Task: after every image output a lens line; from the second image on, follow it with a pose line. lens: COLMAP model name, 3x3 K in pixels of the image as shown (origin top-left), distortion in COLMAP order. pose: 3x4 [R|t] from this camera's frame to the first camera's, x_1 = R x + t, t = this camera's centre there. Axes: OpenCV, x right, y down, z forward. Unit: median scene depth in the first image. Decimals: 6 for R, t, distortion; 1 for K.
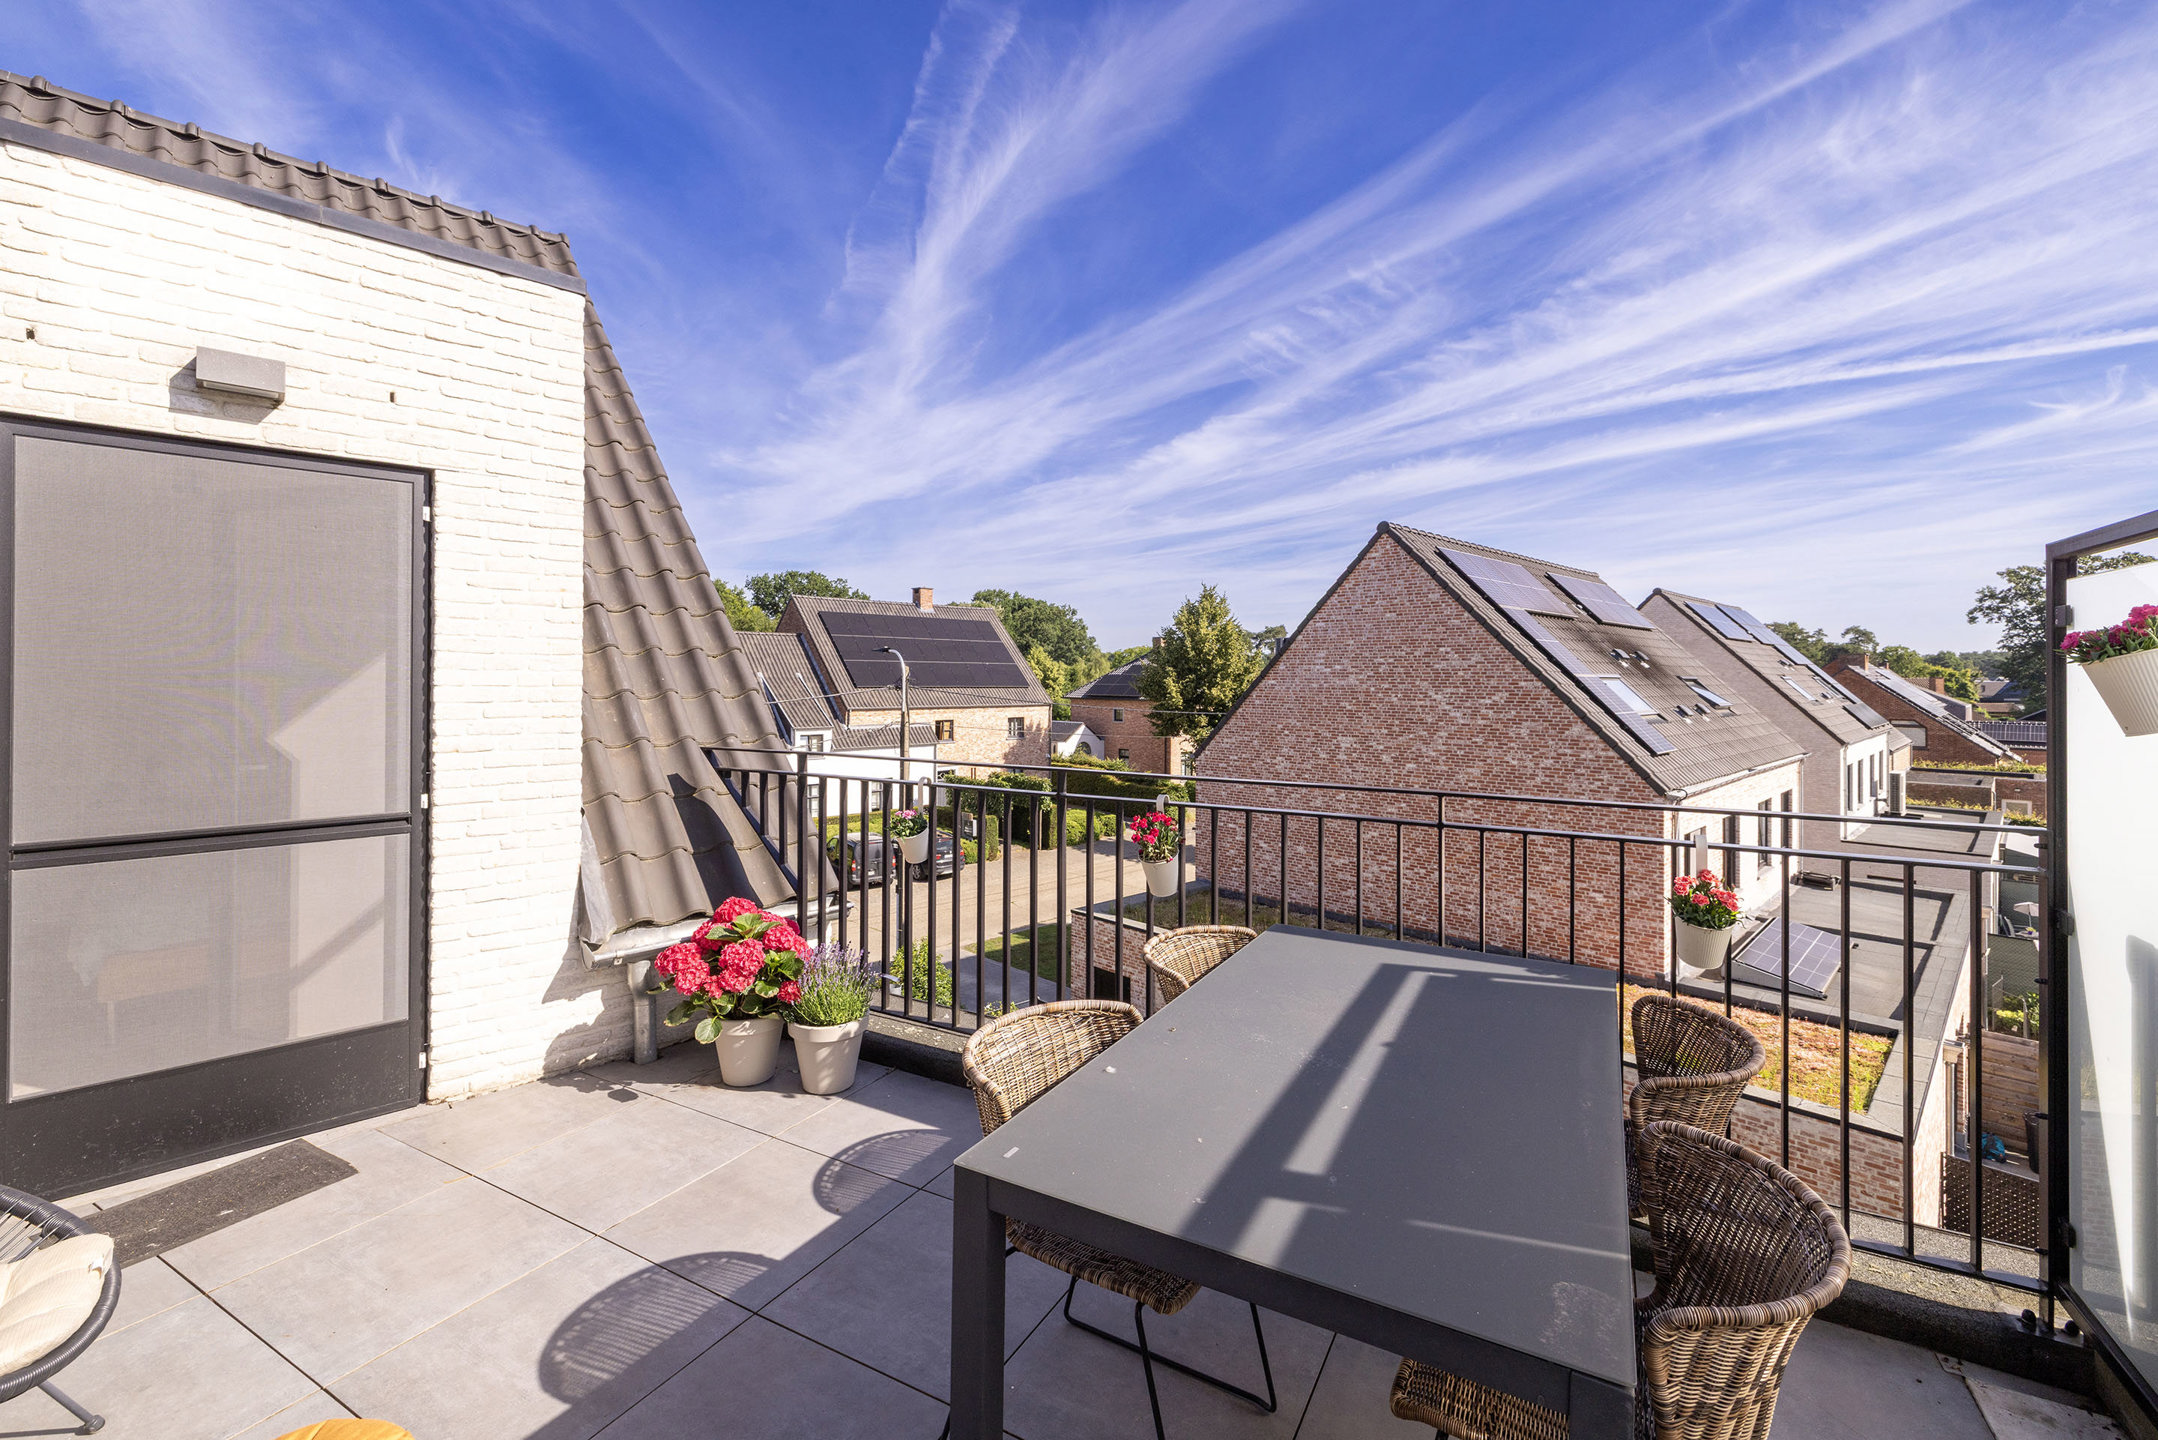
lens RADIAL K [[925.6, 0, 1075.4], [0, 925.6, 653.9], [0, 0, 1]] dist [0.000343, -0.000051]
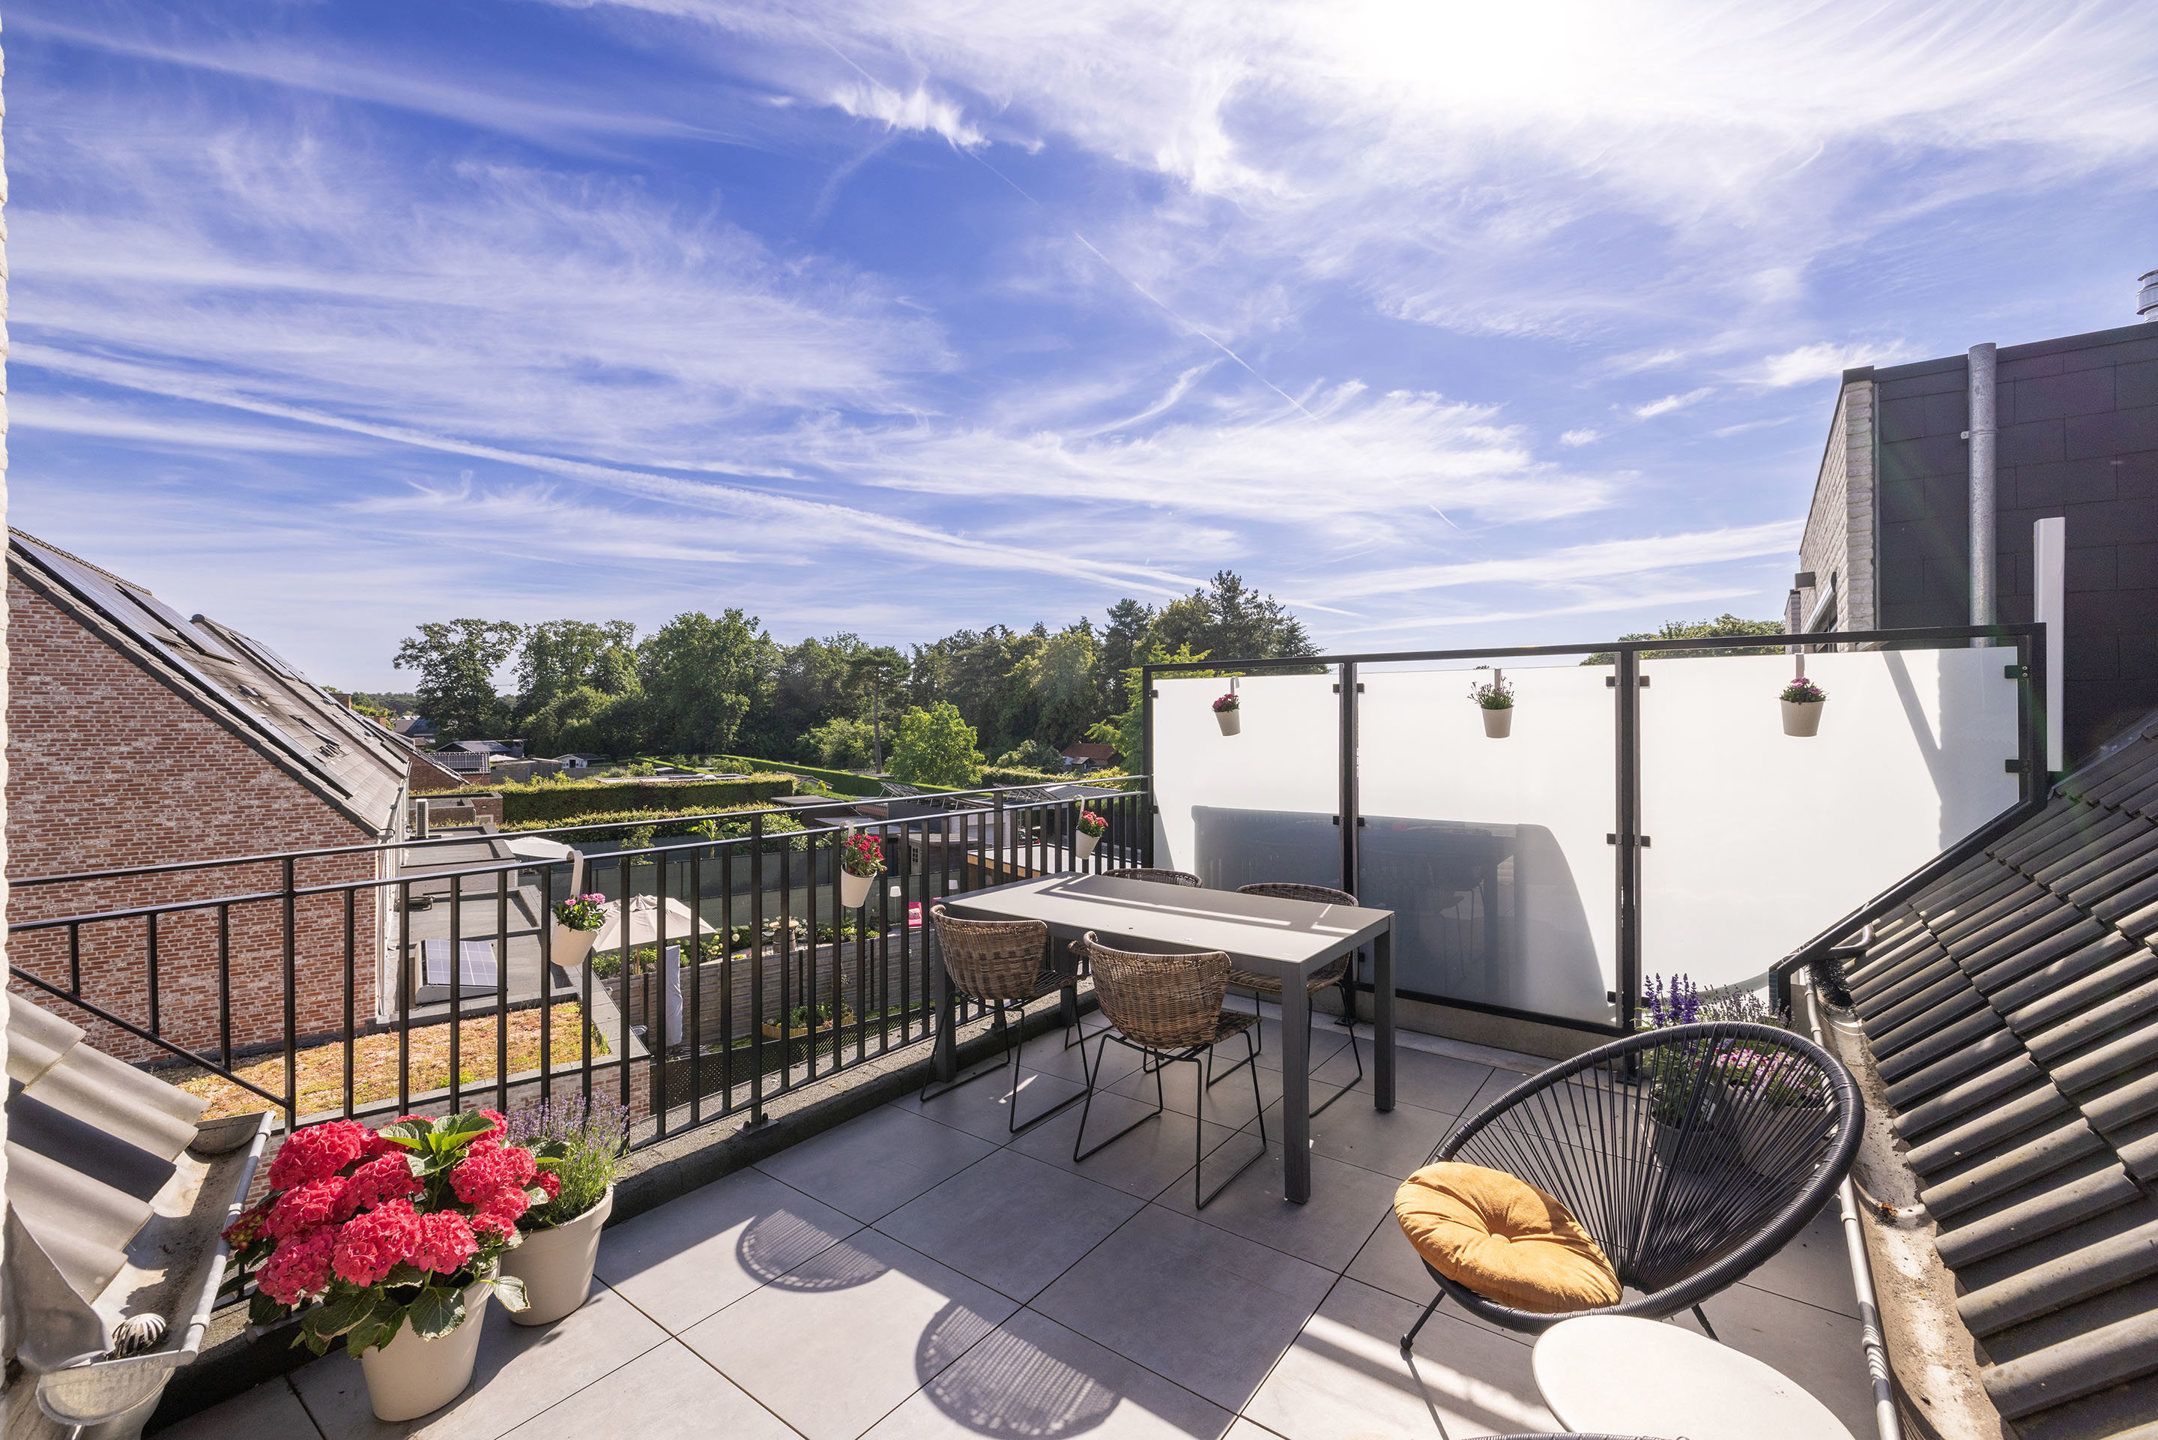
lens RADIAL K [[914.8, 0, 1079.0], [0, 914.8, 720.0], [0, 0, 1]] dist [0.000932, 0.000105]
pose [[0.120333, -0.006863, 0.992710, -0.139828], [-0.022188, 0.999708, 0.009601, 0.001619], [-0.992486, -0.023181, 0.120145, 0.082142]]
